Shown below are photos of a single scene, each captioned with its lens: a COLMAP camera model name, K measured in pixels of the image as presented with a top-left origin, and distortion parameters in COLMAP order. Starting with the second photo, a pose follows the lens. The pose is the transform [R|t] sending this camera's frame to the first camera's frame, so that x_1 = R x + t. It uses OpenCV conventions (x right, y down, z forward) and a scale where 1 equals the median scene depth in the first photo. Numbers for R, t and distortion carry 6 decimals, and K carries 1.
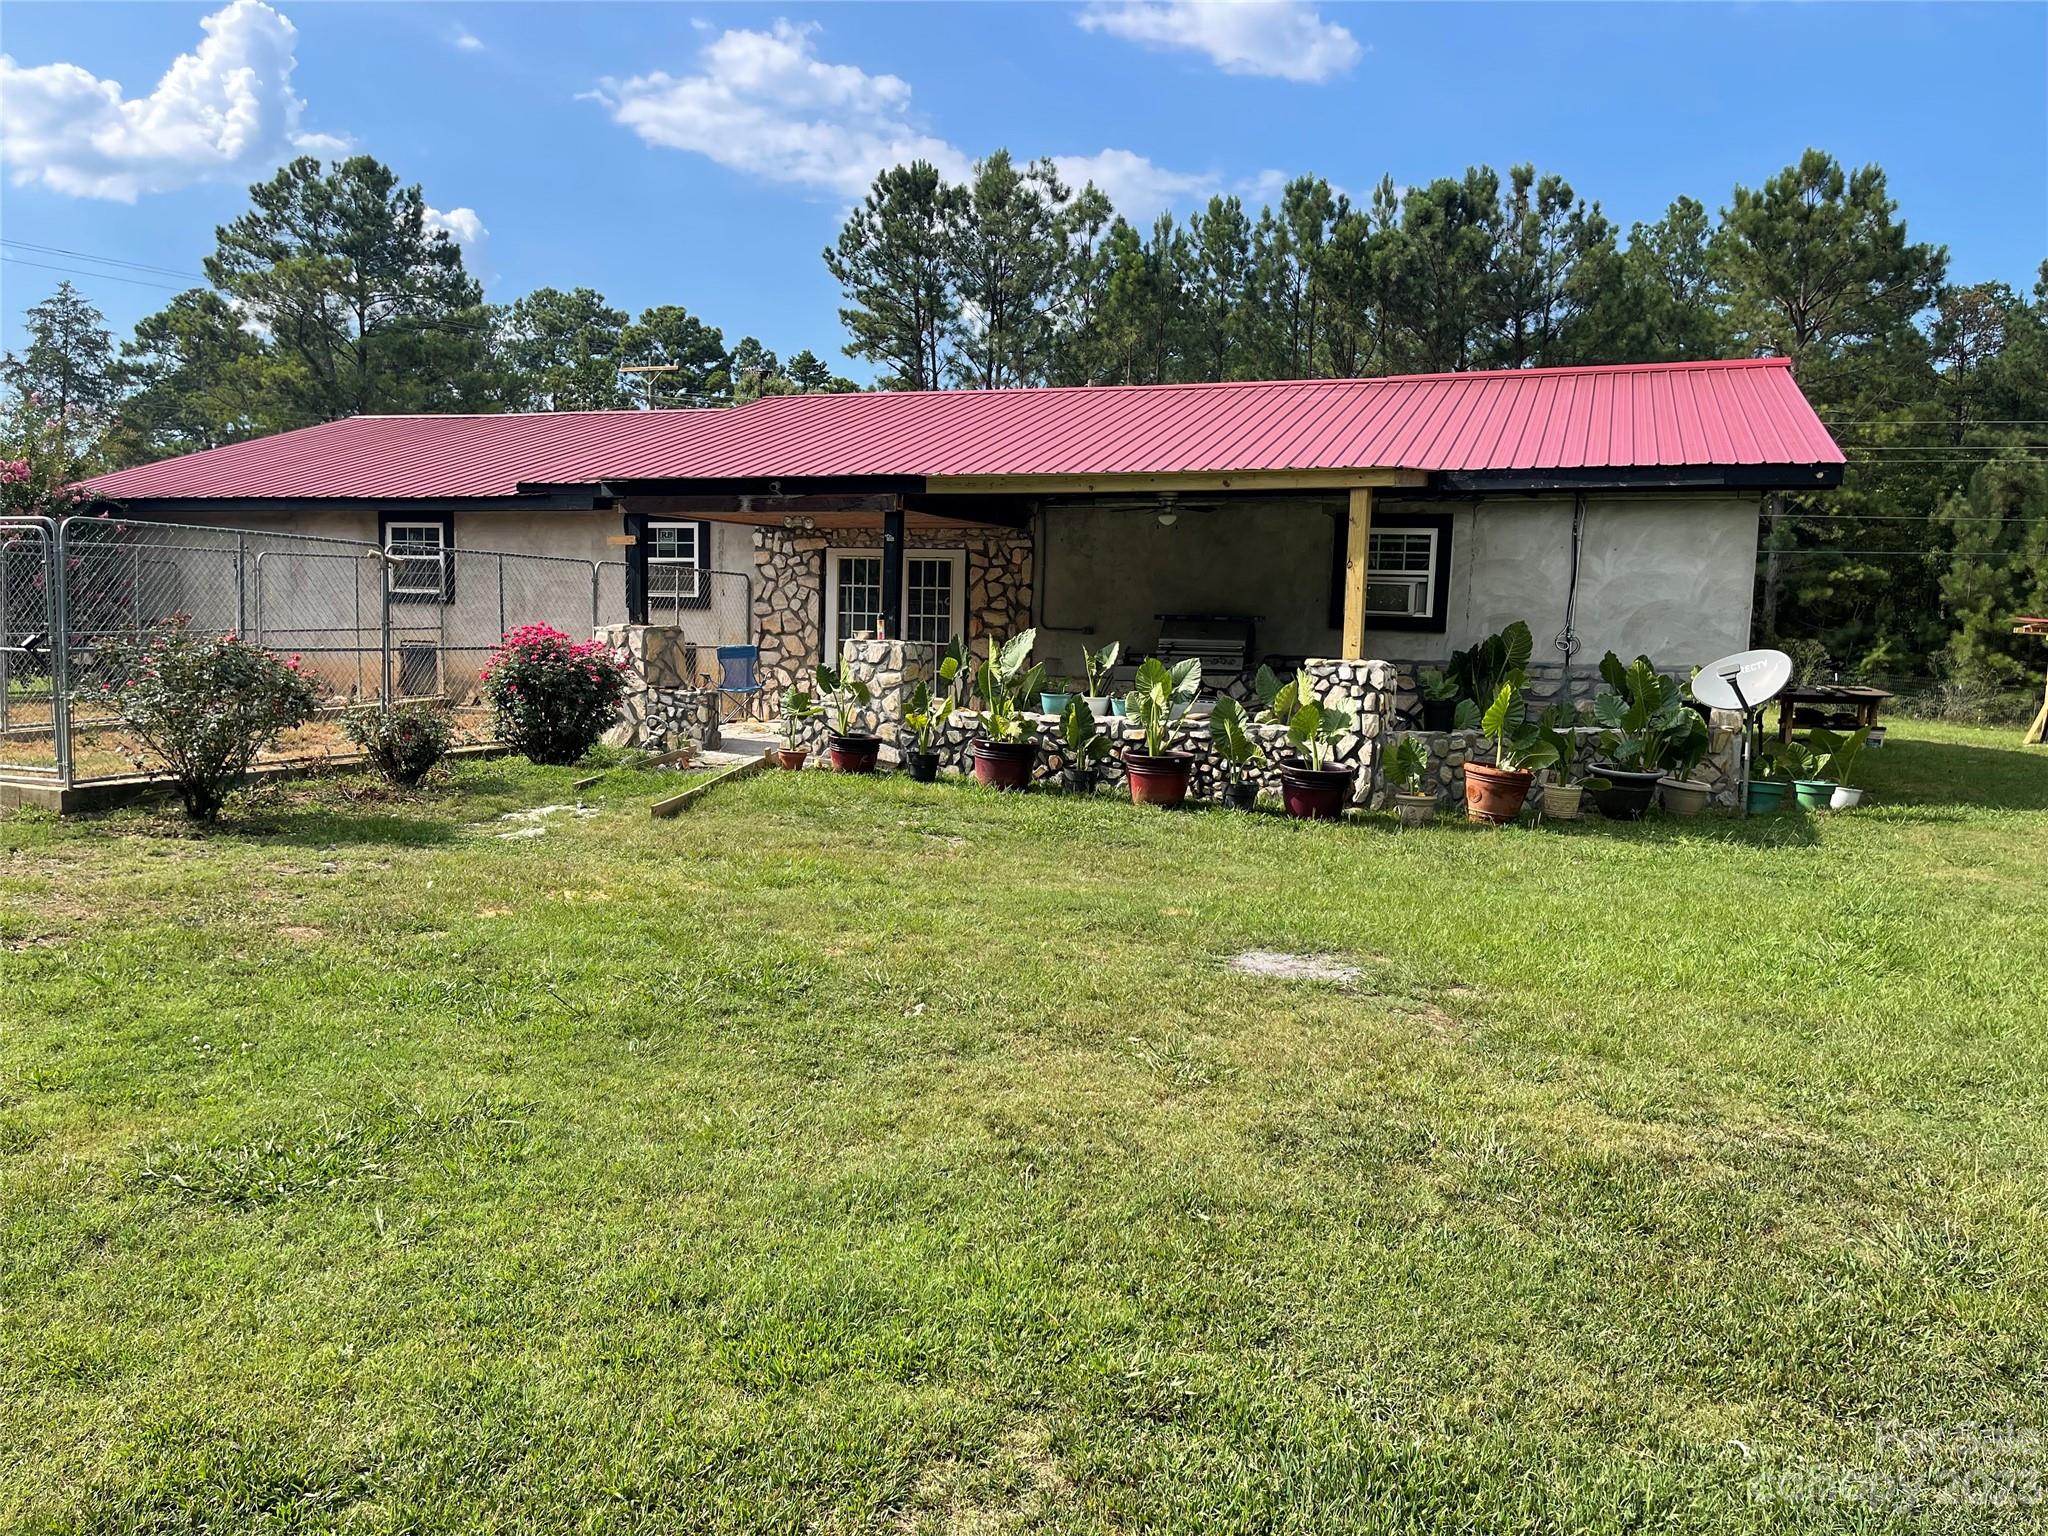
lens RADIAL K [[1604.0, 0, 1013.6], [0, 1604.0, 784.2], [0, 0, 1]] dist [0.068160, -0.096306]
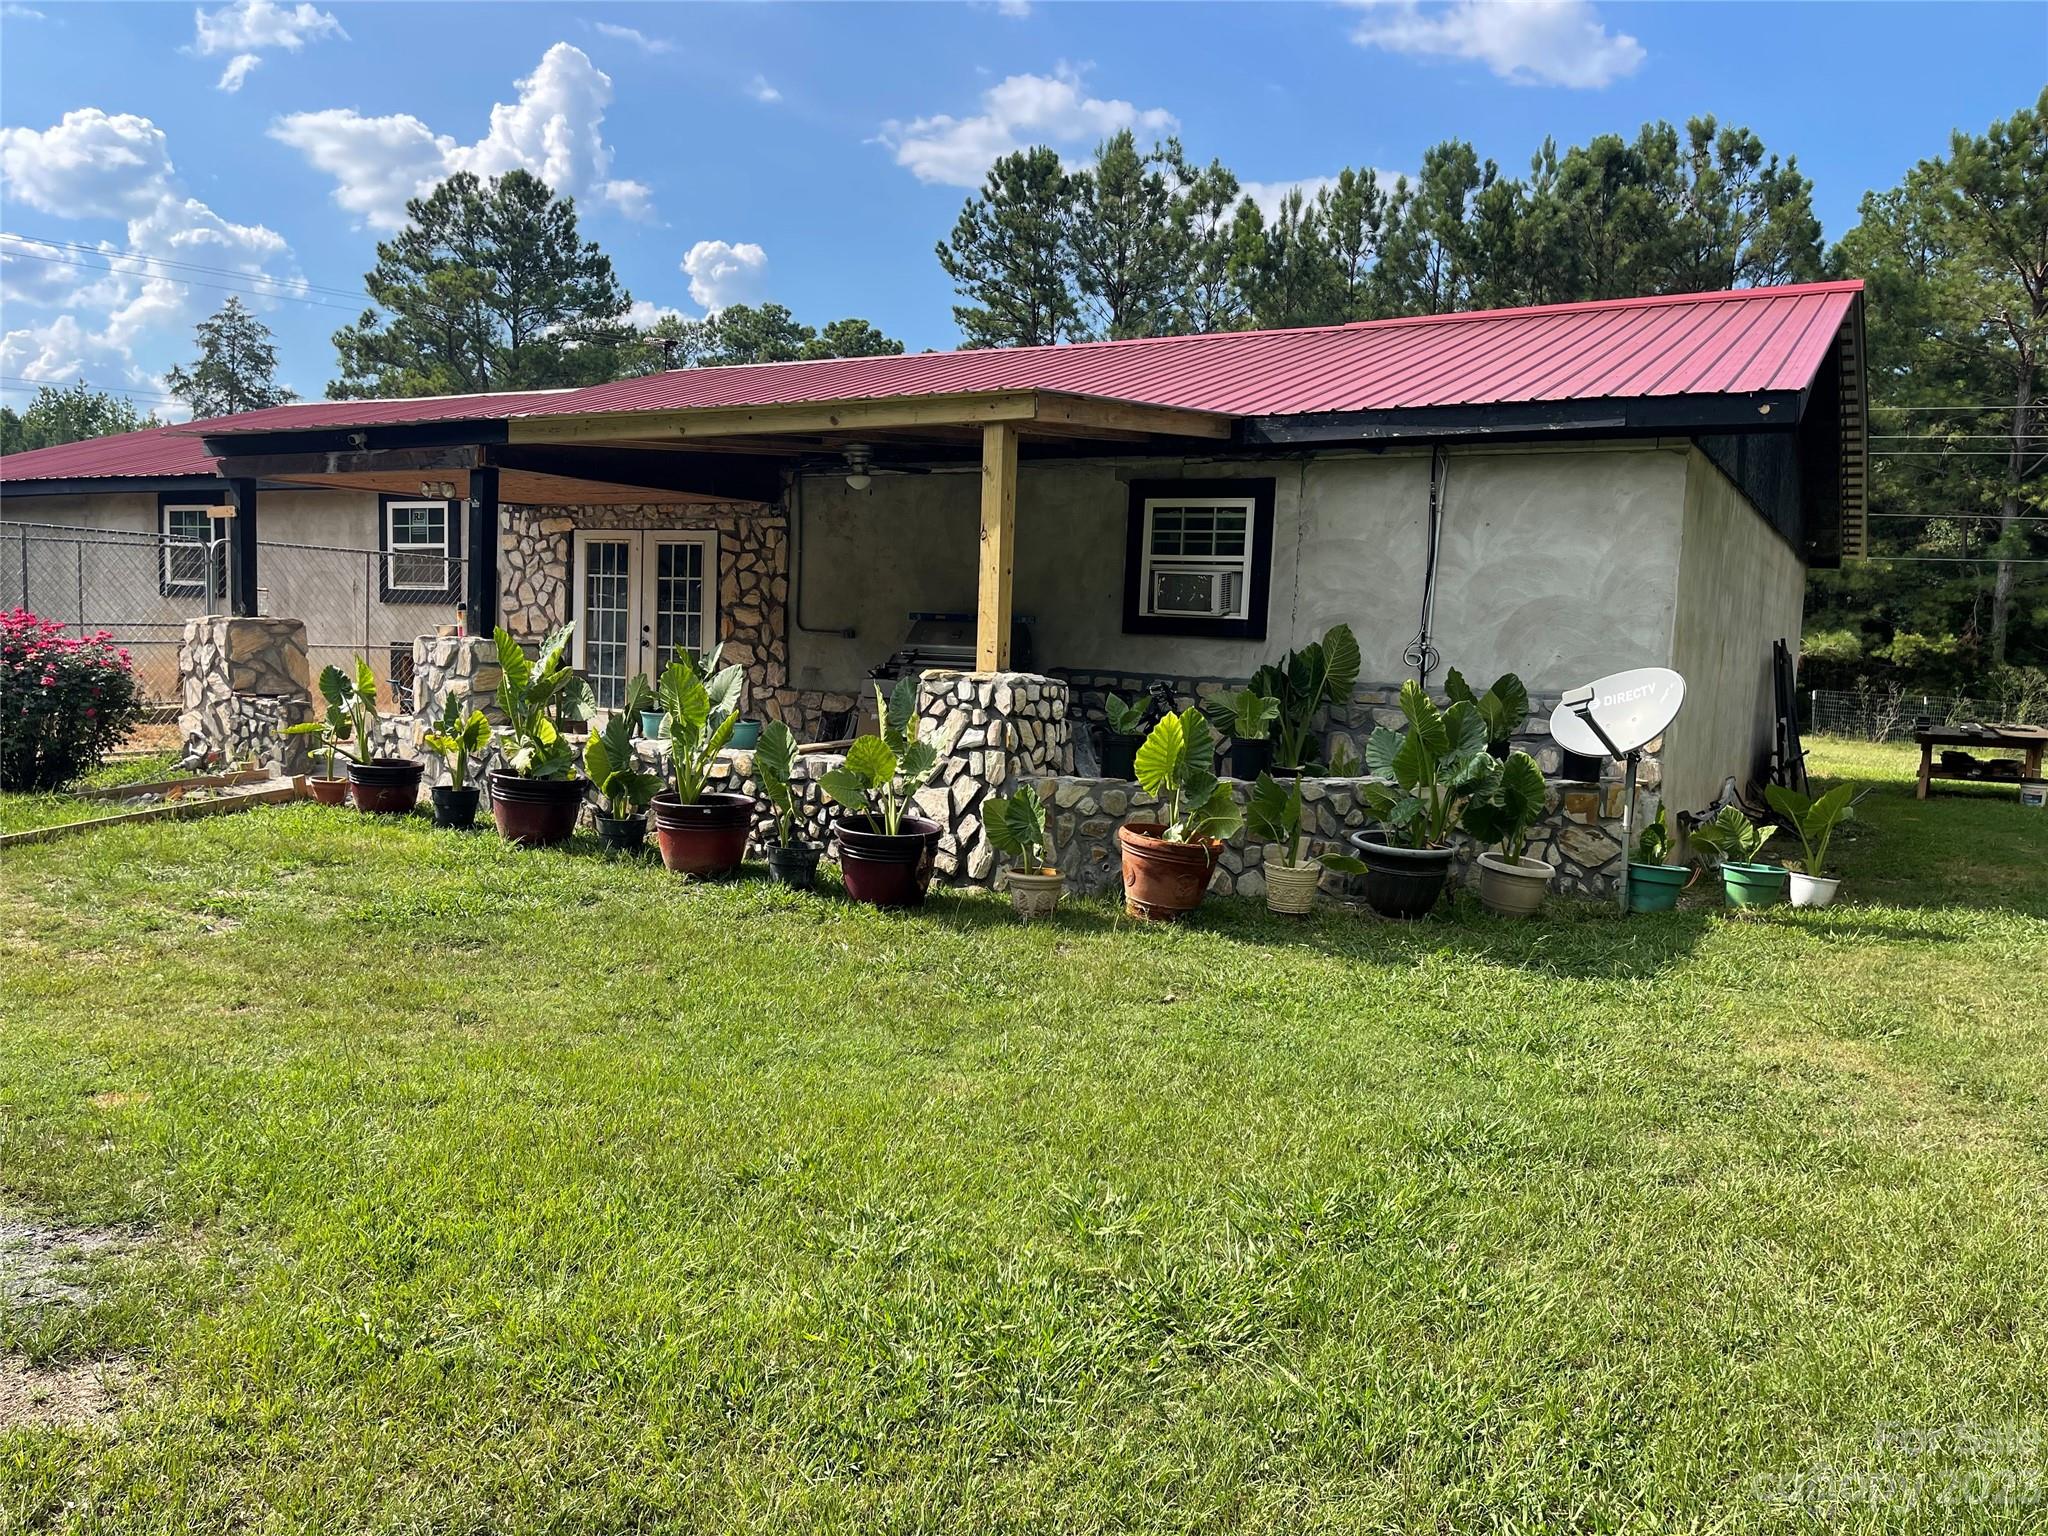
lens RADIAL K [[1604.0, 0, 979.9], [0, 1604.0, 778.7], [0, 0, 1]] dist [0.068160, -0.096306]
pose [[0.986287, 0.025970, -0.162984, 0.224499], [-0.028296, 0.999528, -0.011966, -0.016040], [0.162596, 0.016414, 0.986556, 0.223212]]
